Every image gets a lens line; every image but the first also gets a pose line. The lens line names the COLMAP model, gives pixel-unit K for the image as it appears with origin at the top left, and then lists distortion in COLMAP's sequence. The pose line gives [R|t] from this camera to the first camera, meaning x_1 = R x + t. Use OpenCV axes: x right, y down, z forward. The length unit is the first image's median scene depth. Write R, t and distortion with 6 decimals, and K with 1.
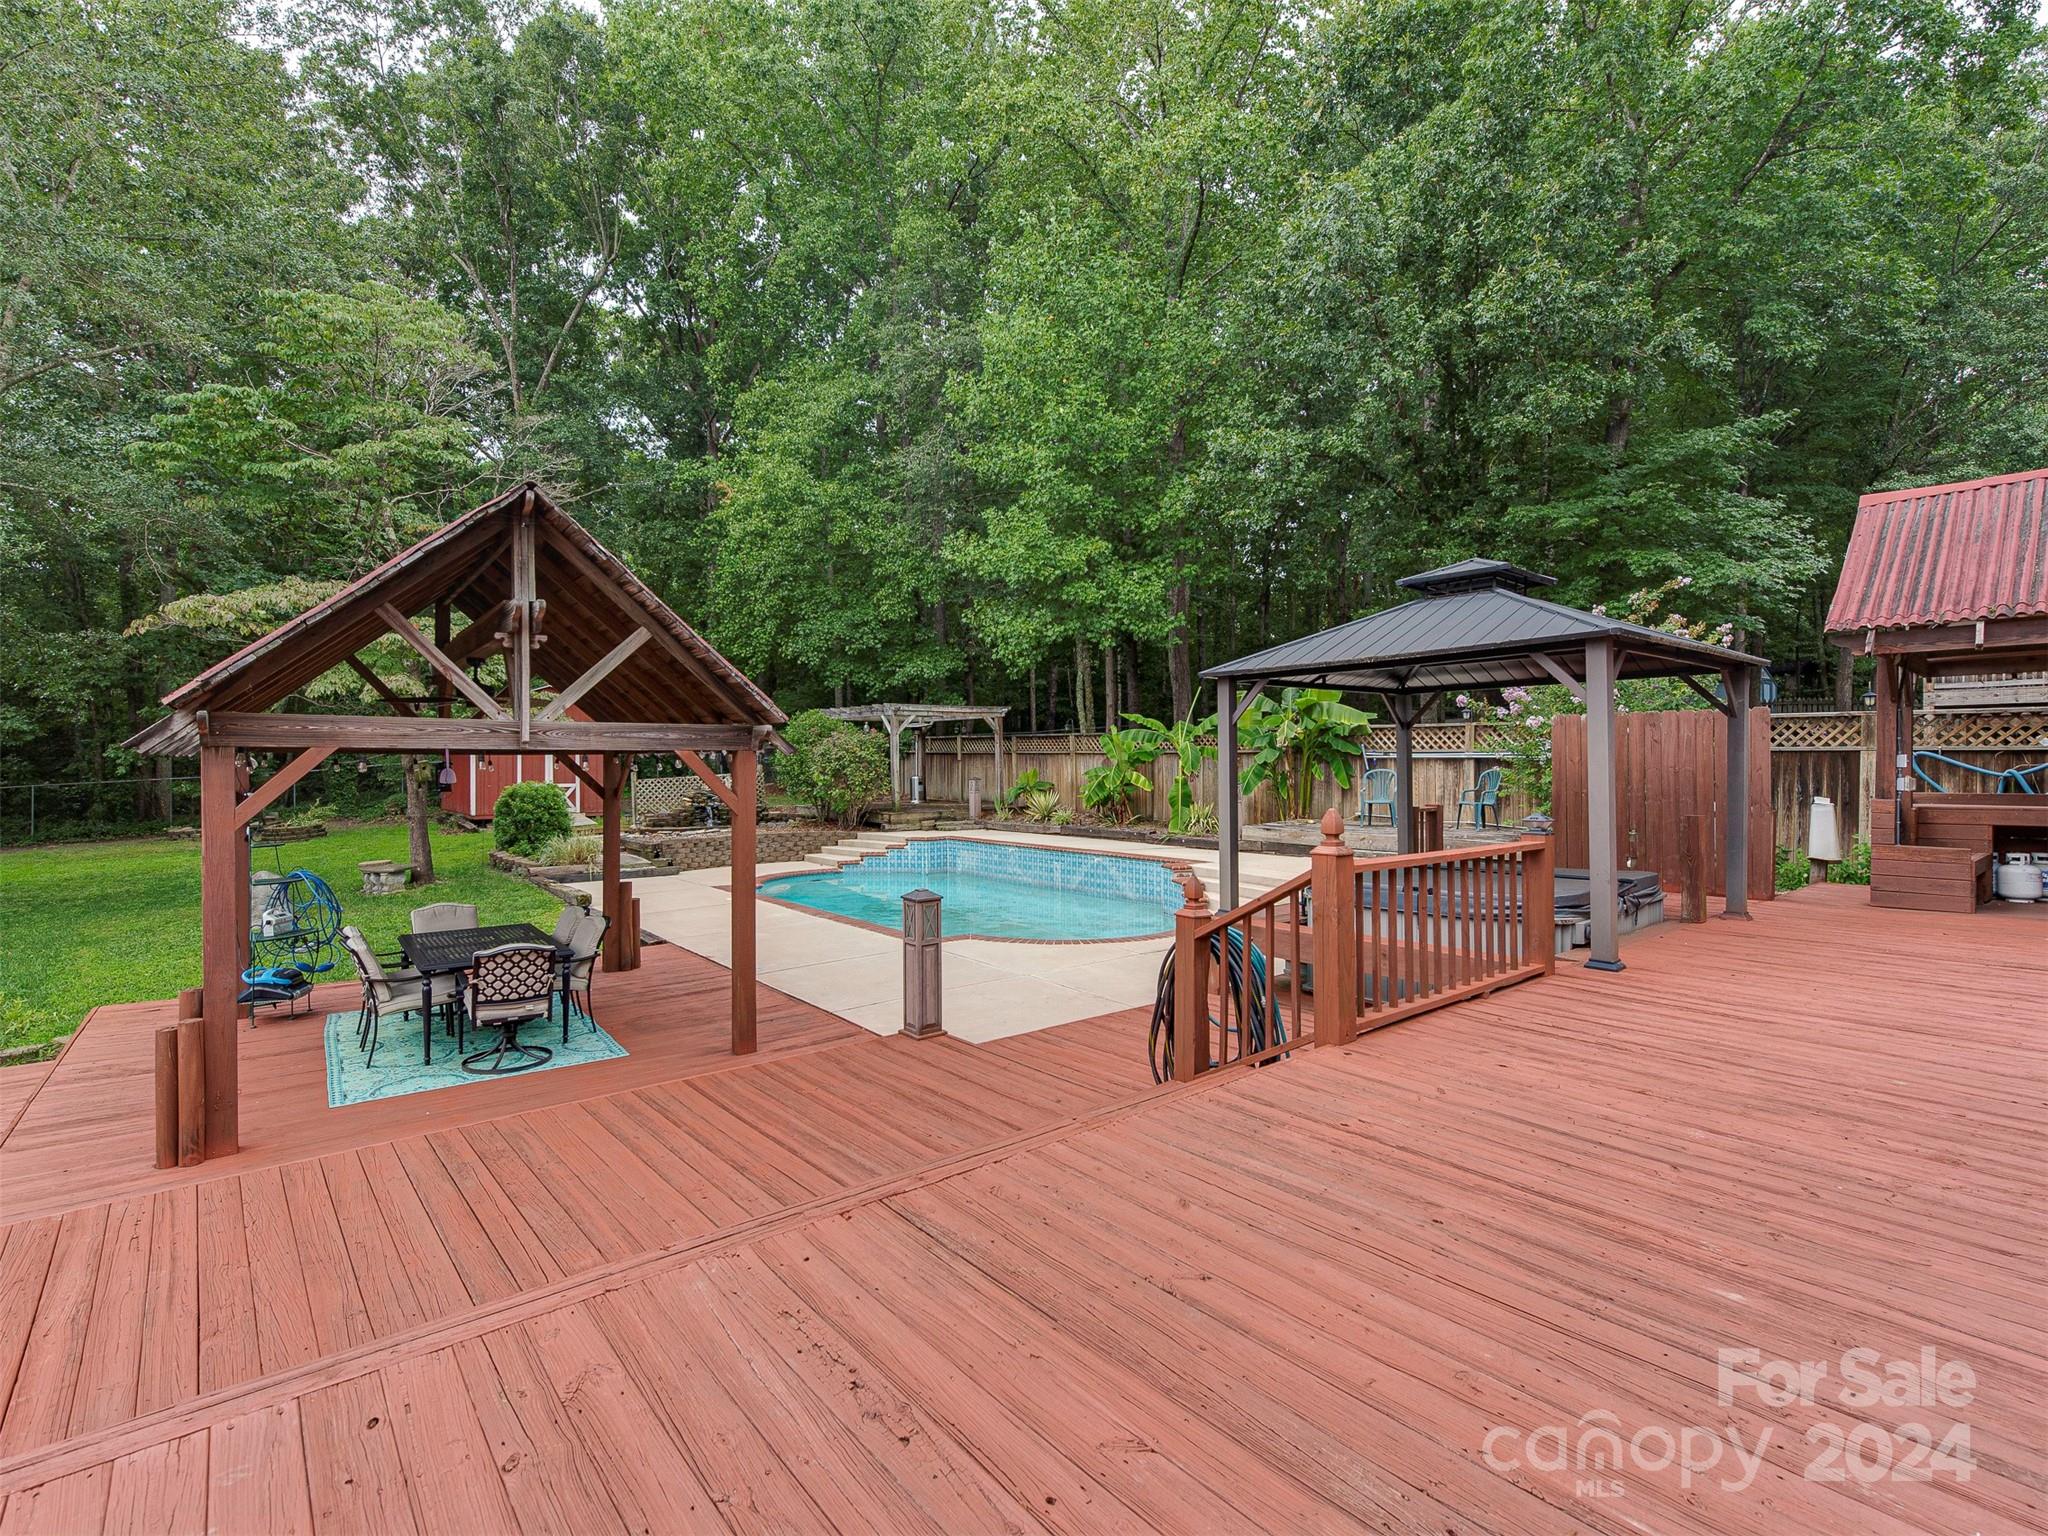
lens RADIAL K [[972.3, 0, 1043.1], [0, 972.3, 770.6], [0, 0, 1]] dist [-0.001492, -0.000644]
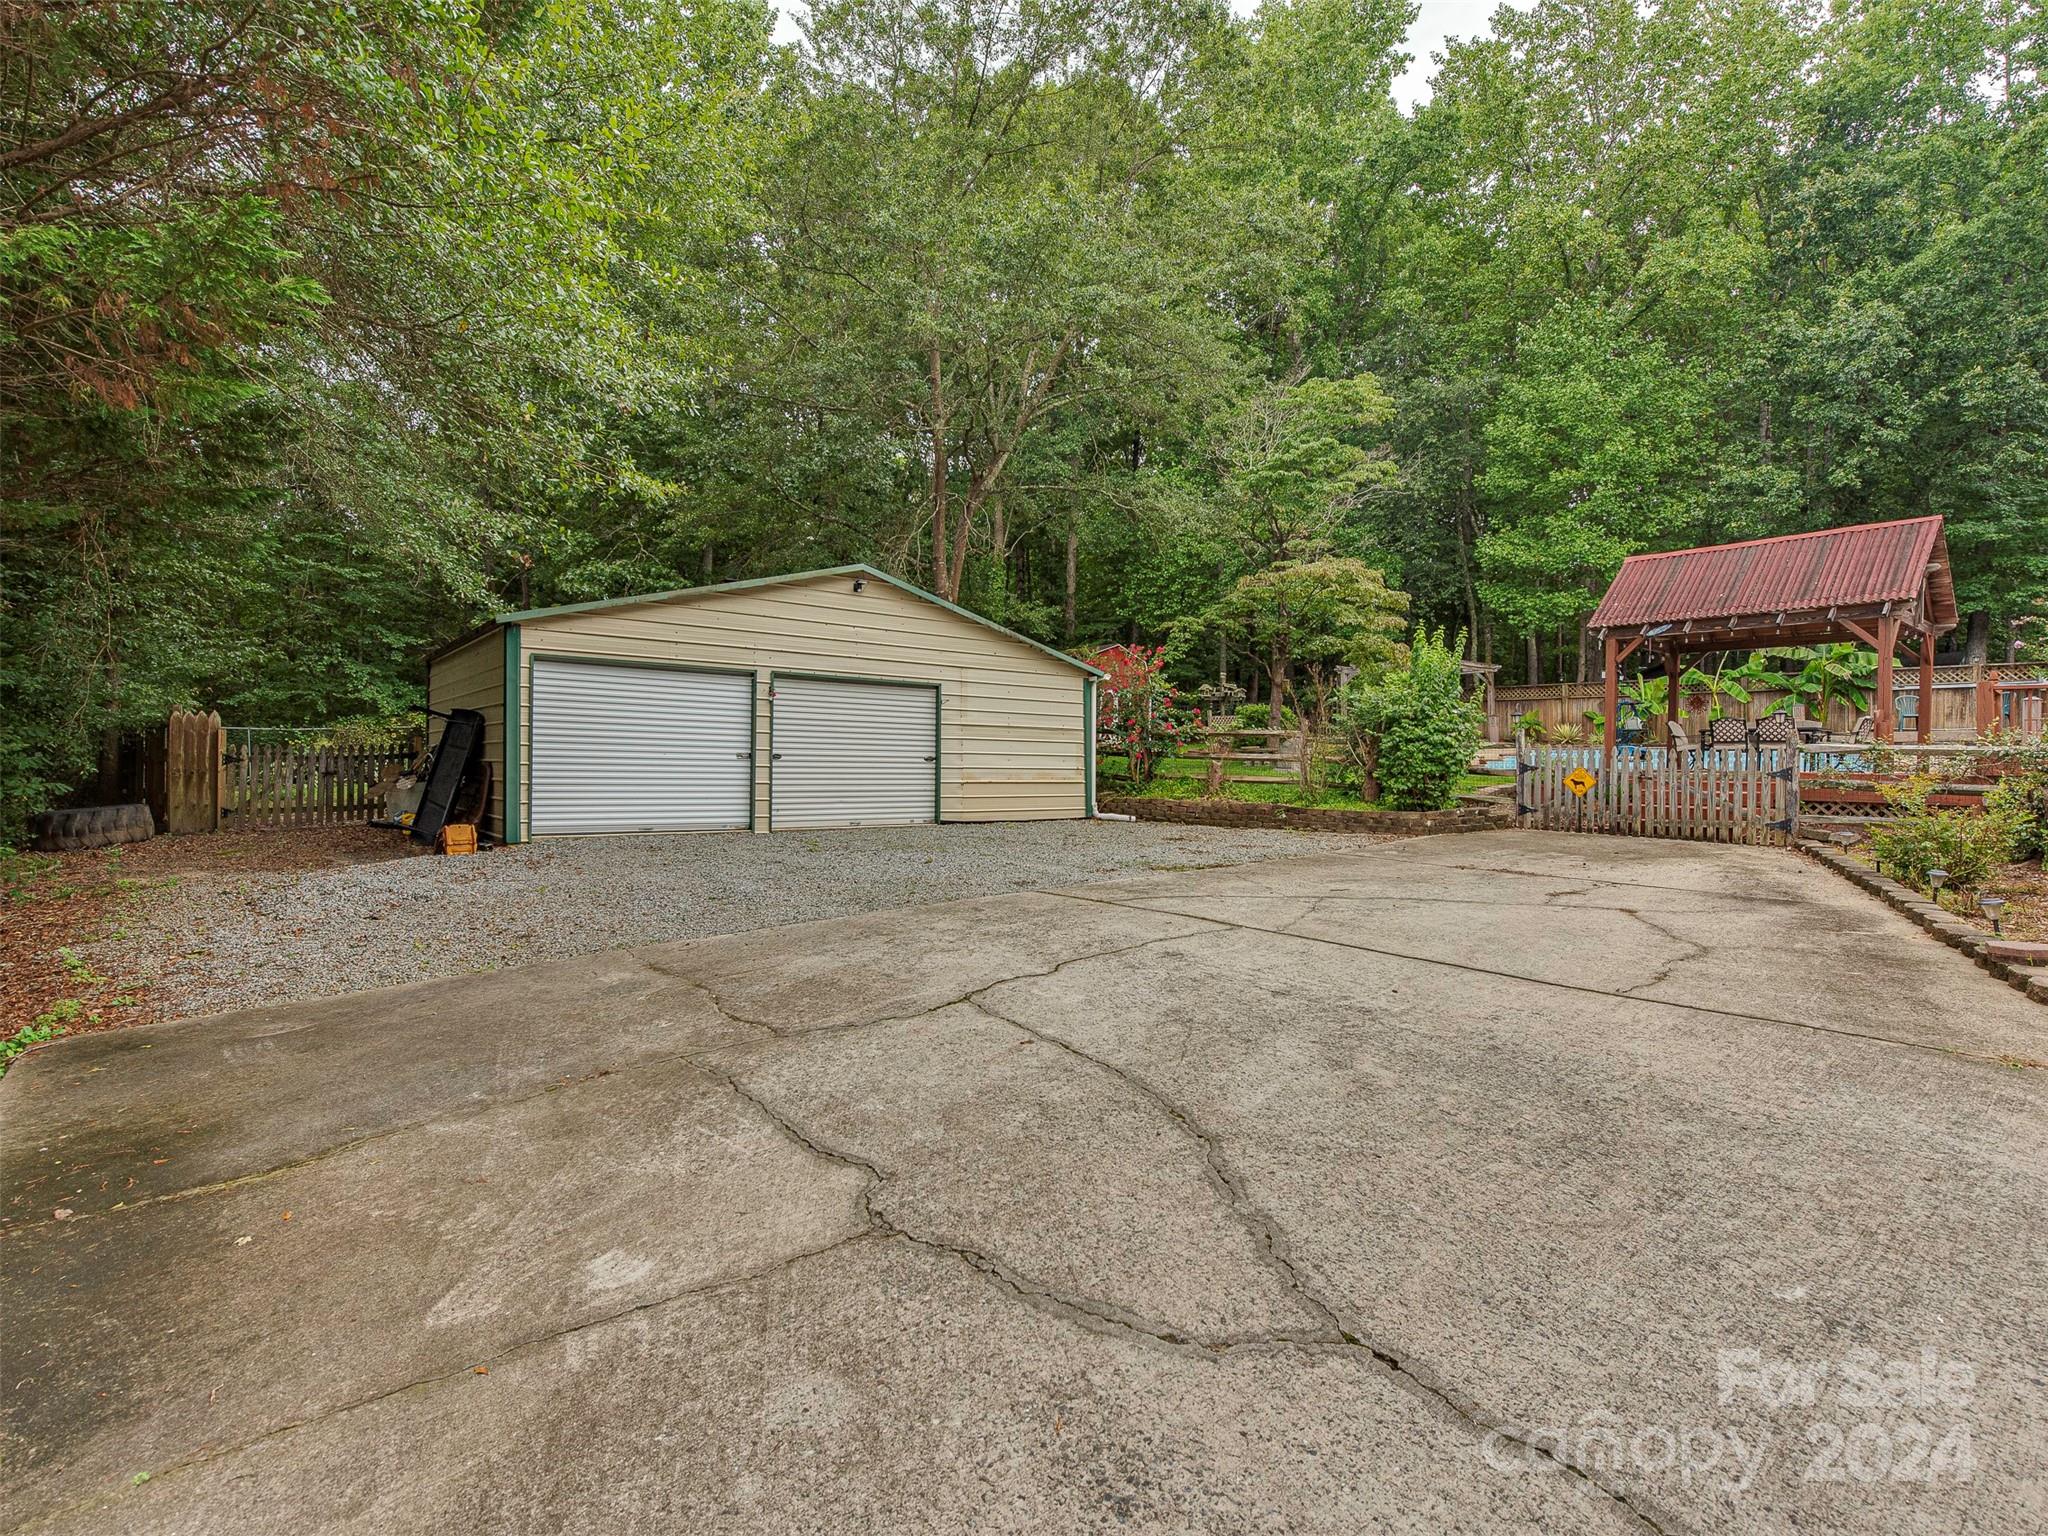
lens RADIAL K [[1027.4, 0, 1019.2], [0, 1027.4, 768.2], [0, 0, 1]] dist [-0.006382, -0.001820]
pose [[0.999202, 0.011793, 0.038174, -0.882310], [-0.011278, 0.999843, -0.013679, 0.119709], [-0.038329, 0.013238, 0.999177, -0.432852]]
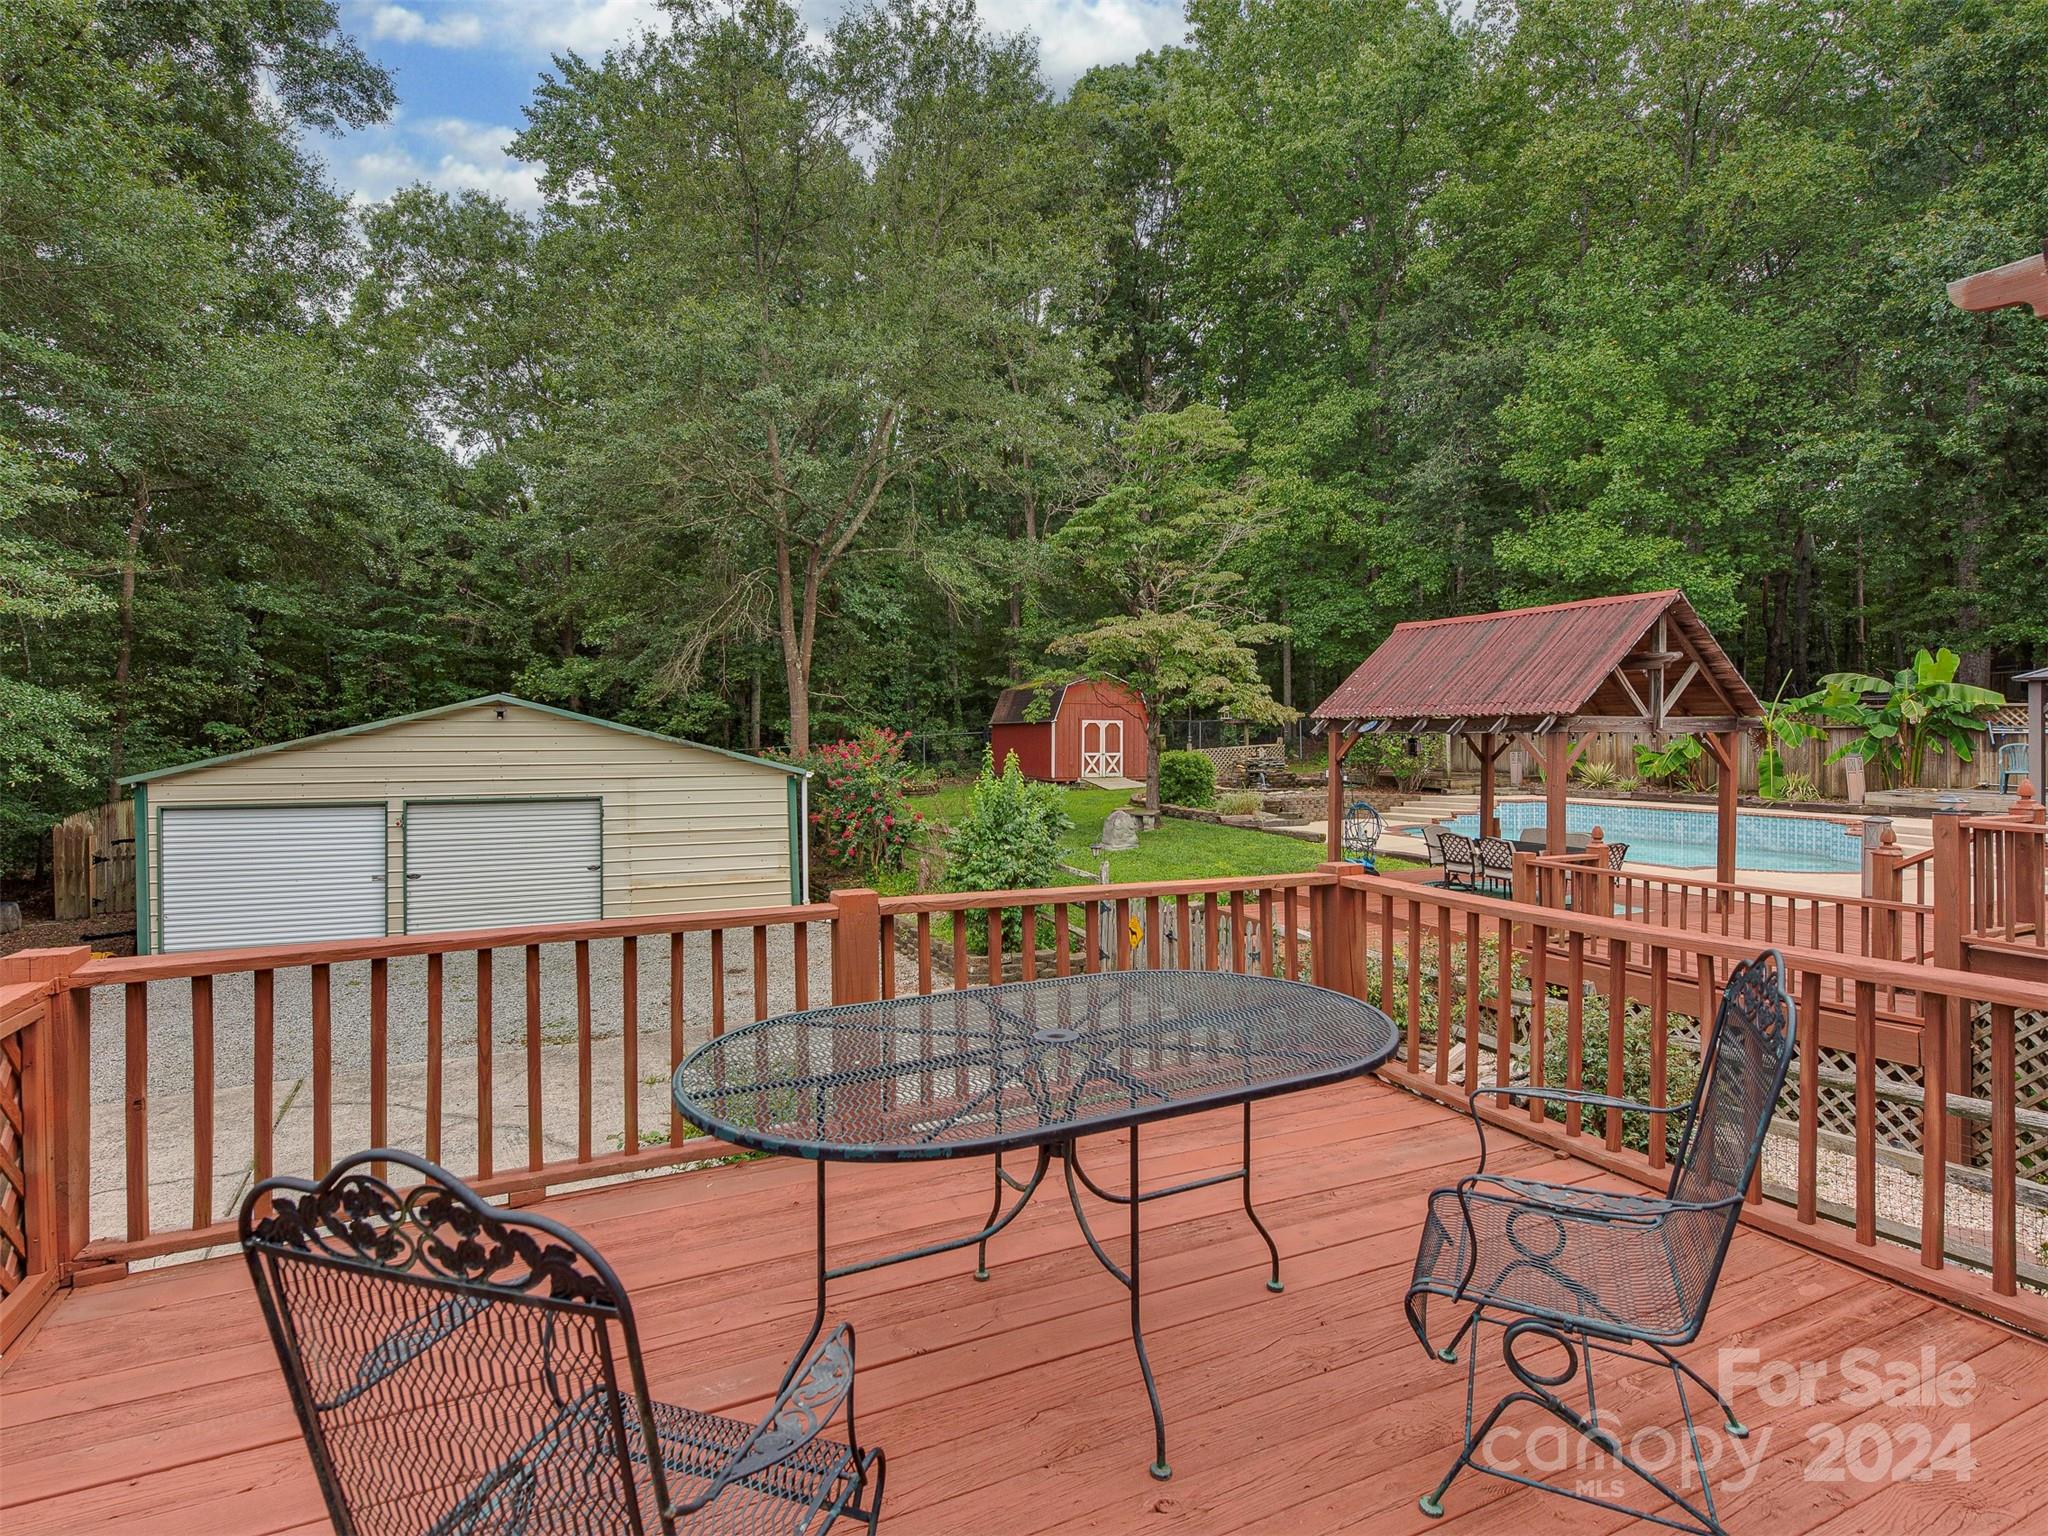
lens RADIAL K [[1027.4, 0, 1005.5], [0, 1027.4, 748.7], [0, 0, 1]] dist [-0.006382, -0.001820]
pose [[0.964693, 0.004681, -0.263336, -0.378087], [-0.002581, 0.999962, 0.008320, -0.001976], [0.263365, -0.007346, 0.964668, -0.355664]]
